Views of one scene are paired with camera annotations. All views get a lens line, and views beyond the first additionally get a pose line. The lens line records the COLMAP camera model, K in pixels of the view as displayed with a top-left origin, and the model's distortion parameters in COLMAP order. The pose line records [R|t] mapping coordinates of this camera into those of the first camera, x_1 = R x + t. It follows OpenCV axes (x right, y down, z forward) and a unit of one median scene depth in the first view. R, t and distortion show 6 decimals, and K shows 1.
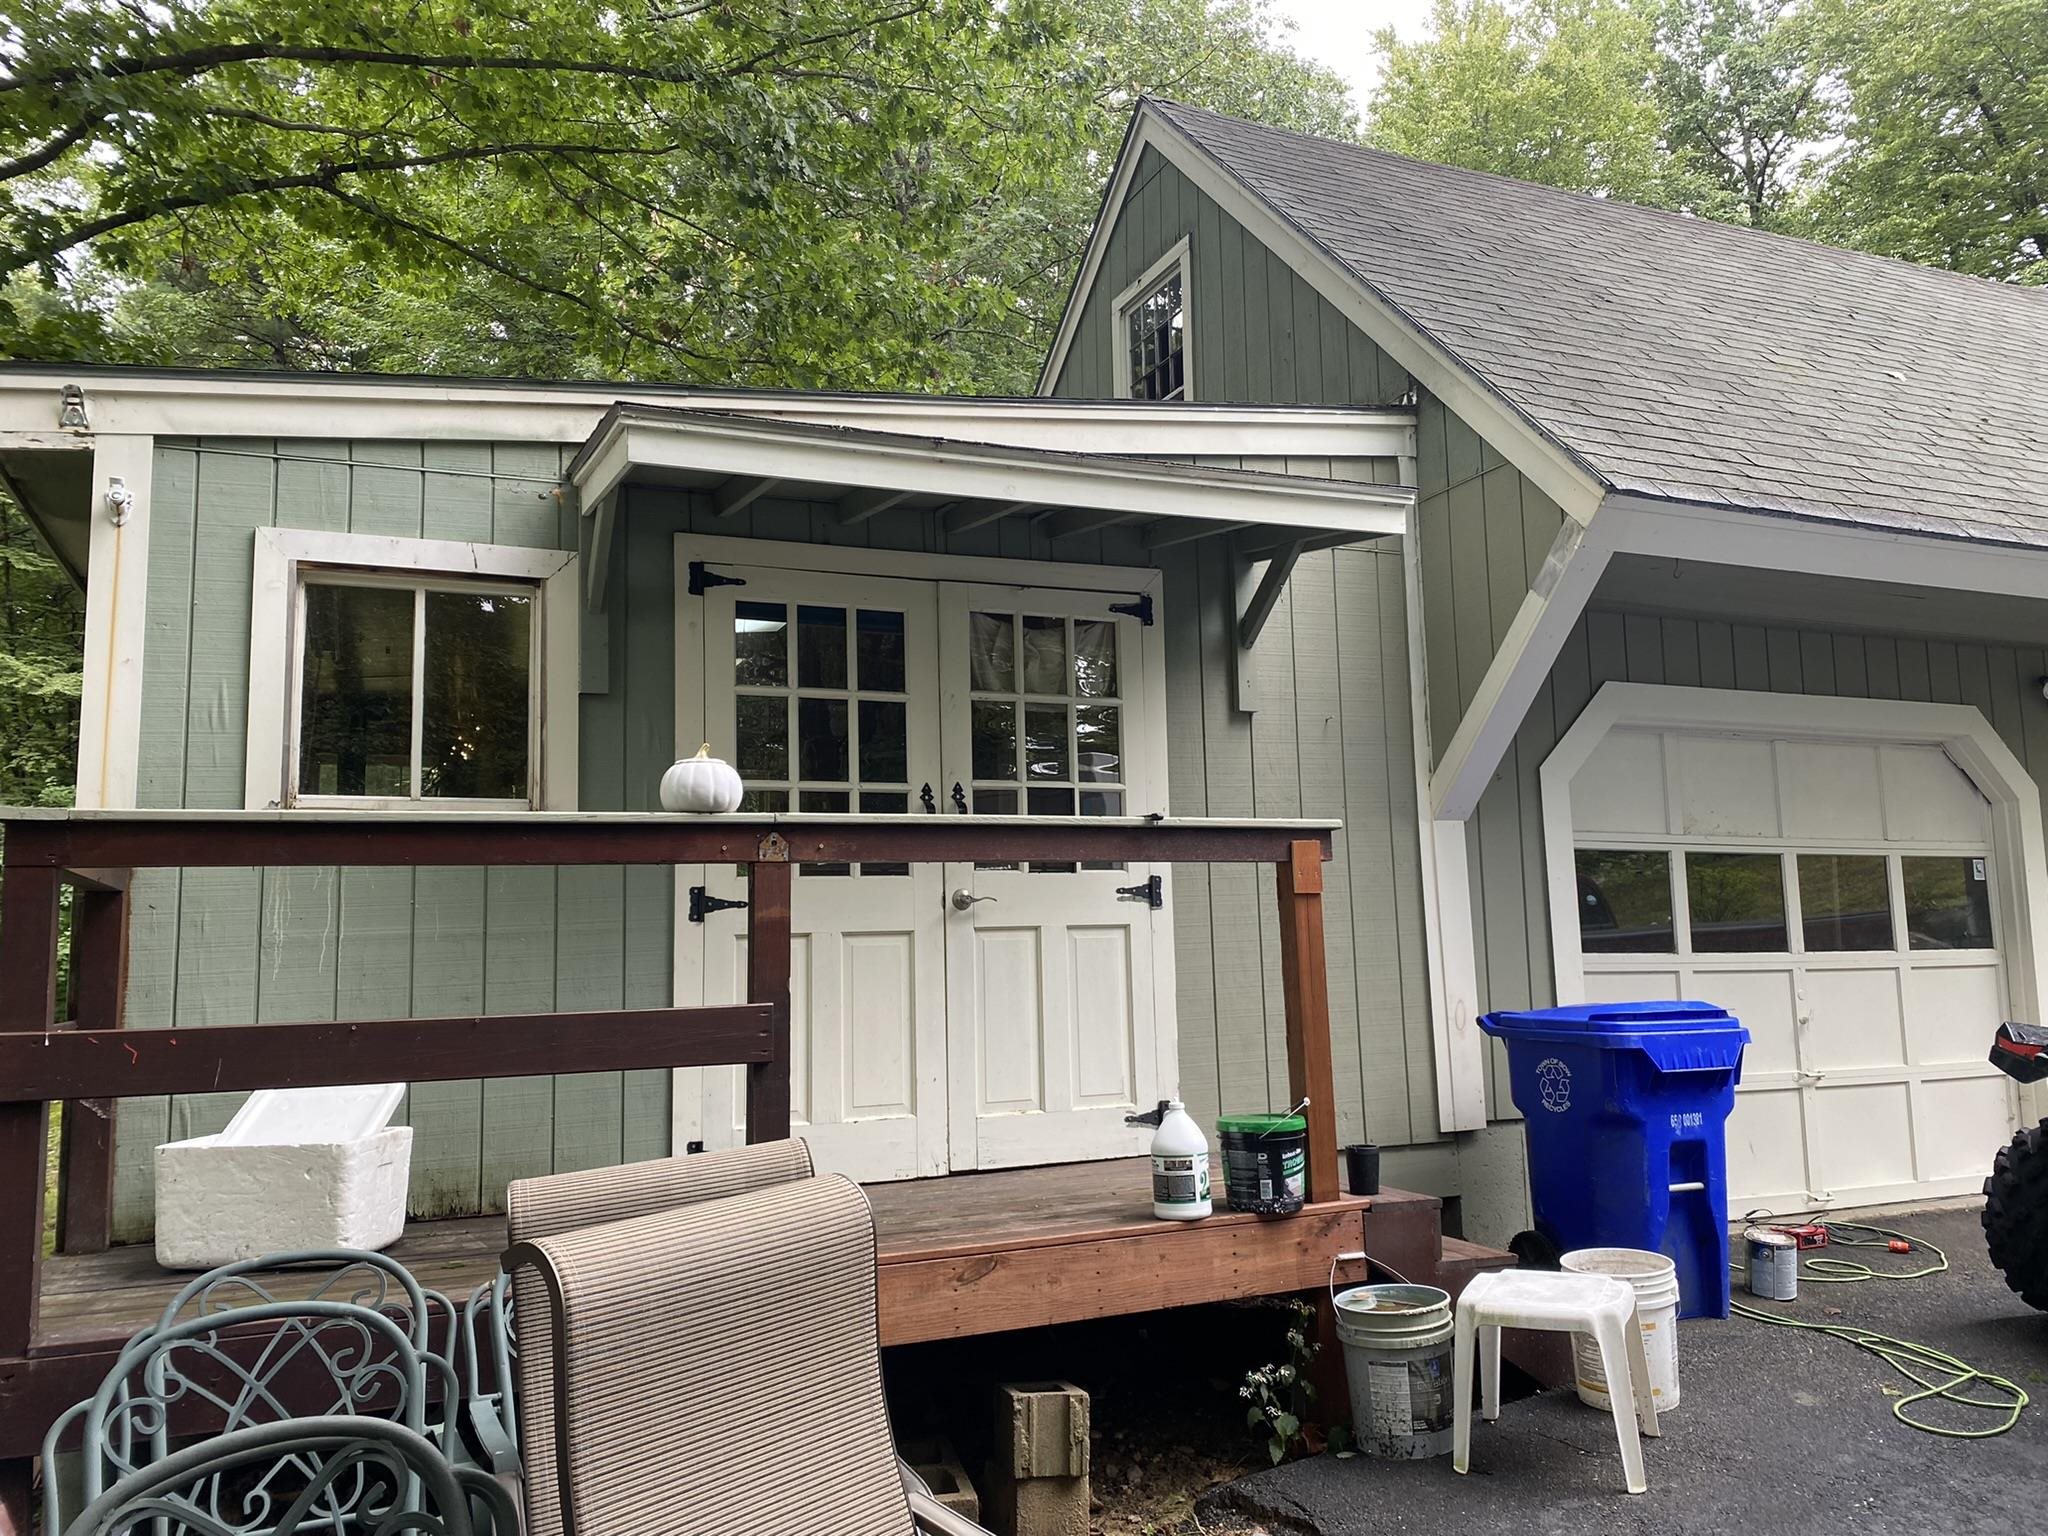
lens RADIAL K [[1562.4, 0, 1018.2], [0, 1562.4, 762.2], [0, 0, 1]] dist [0.025821, -0.021961]
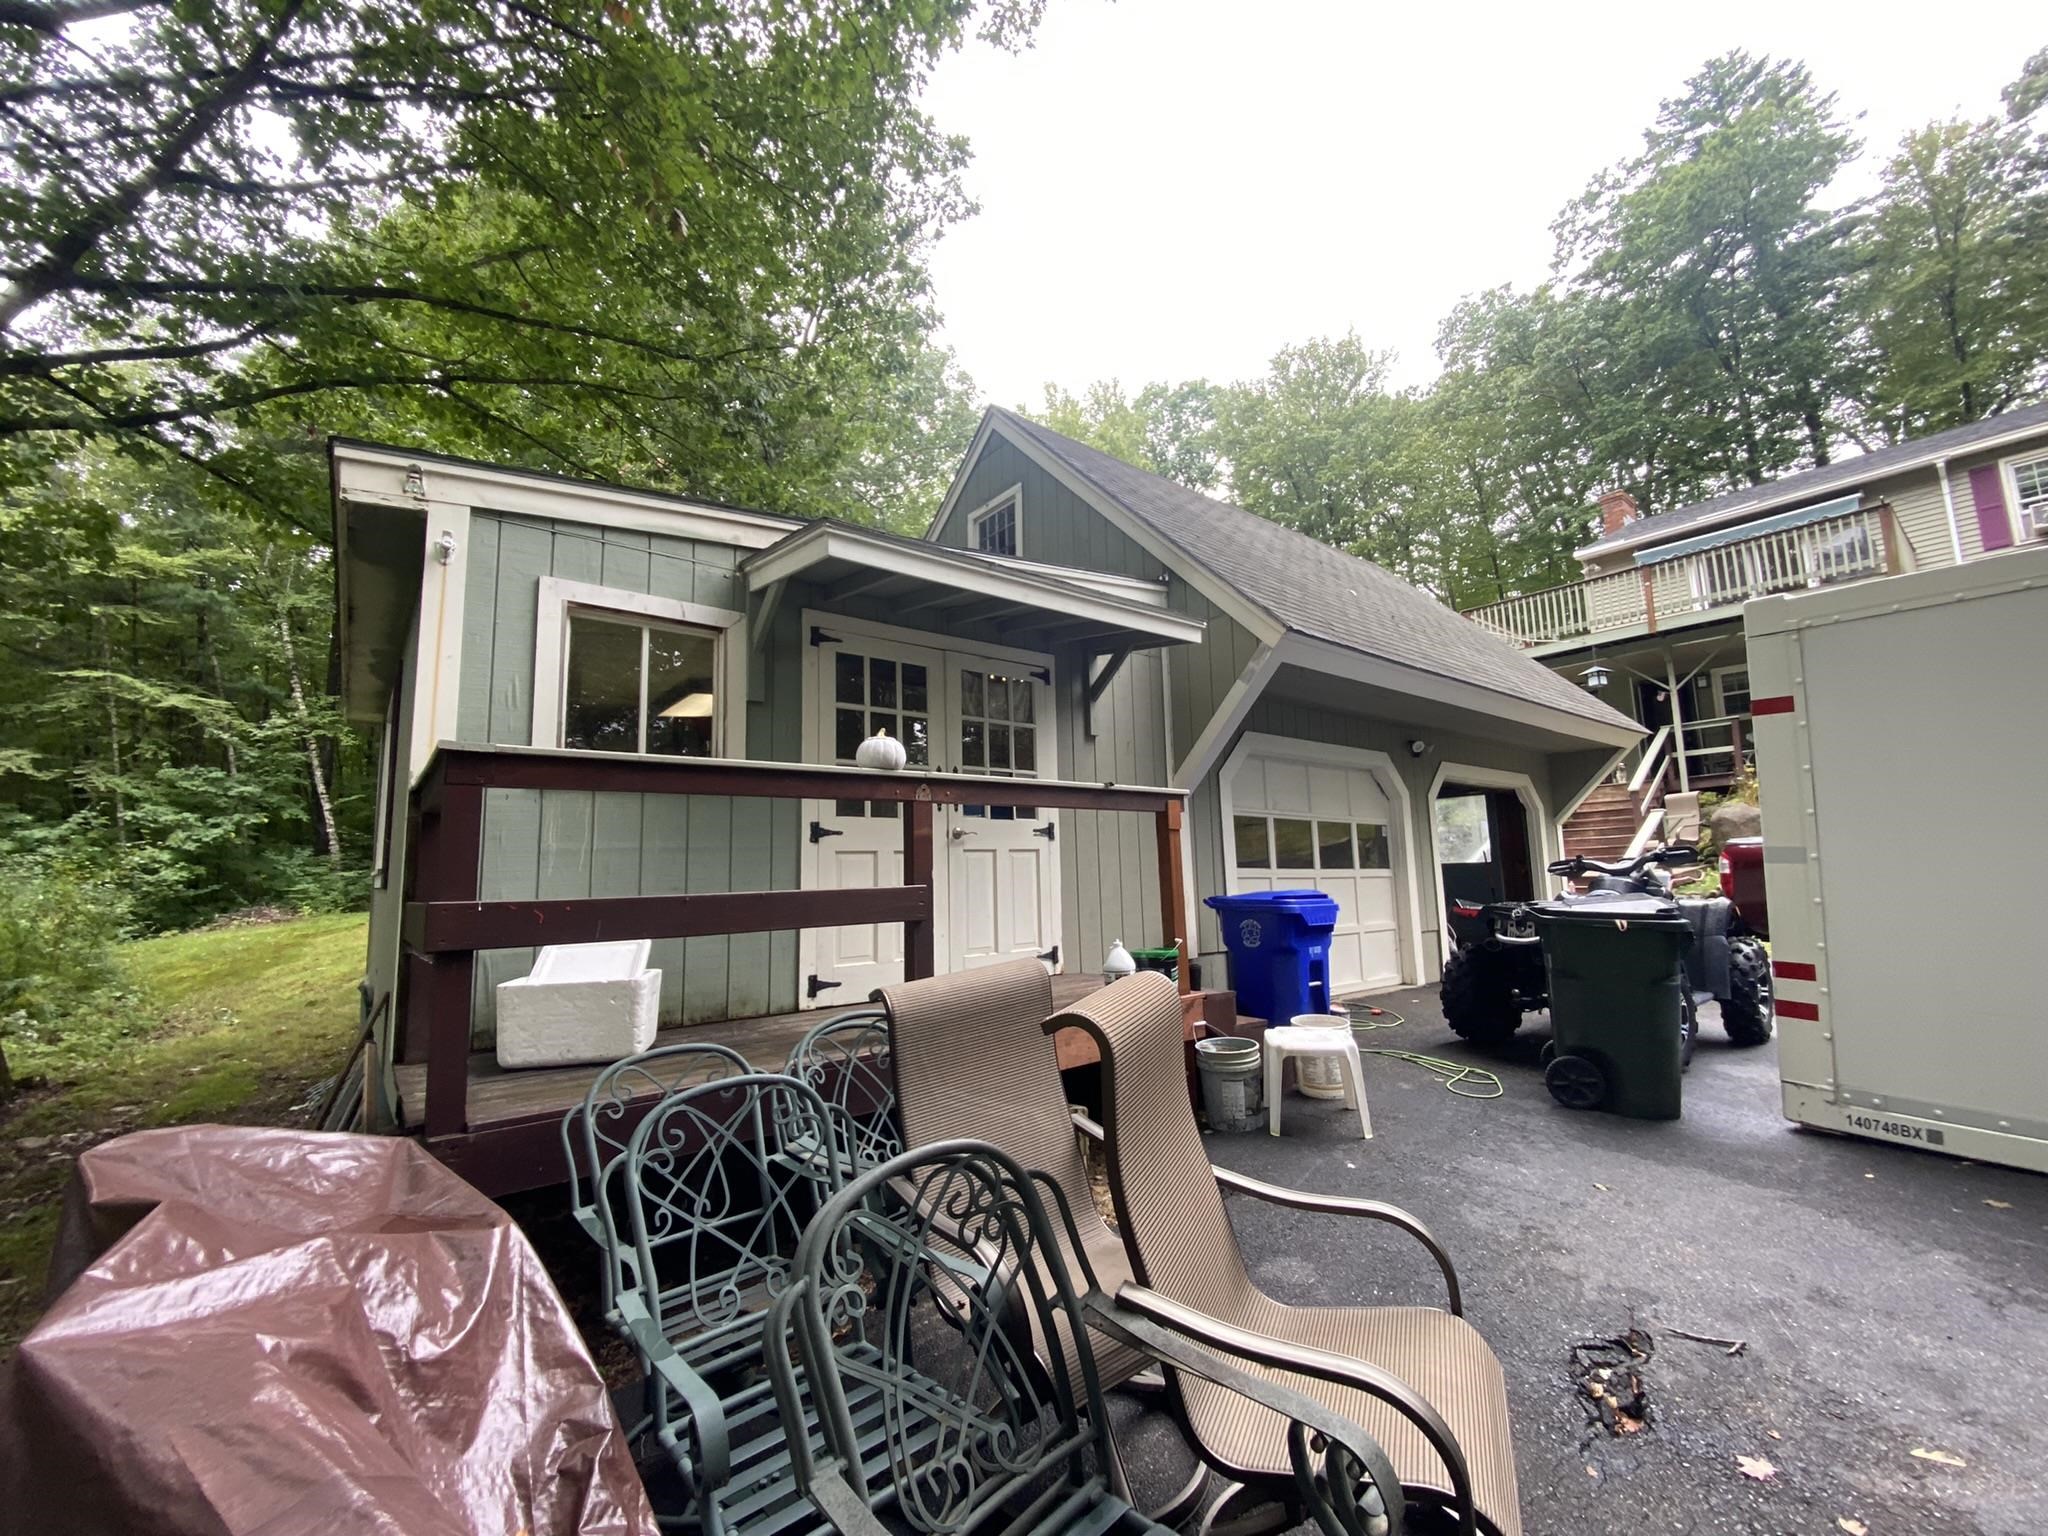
lens RADIAL K [[829.4, 0, 1045.6], [0, 829.4, 772.9], [0, 0, 1]] dist [0.040939, -0.035199]
pose [[0.962762, 0.033955, 0.268208, -0.198817], [-0.032075, 0.999421, -0.011389, 0.028989], [-0.268440, 0.002362, 0.963294, 0.081795]]
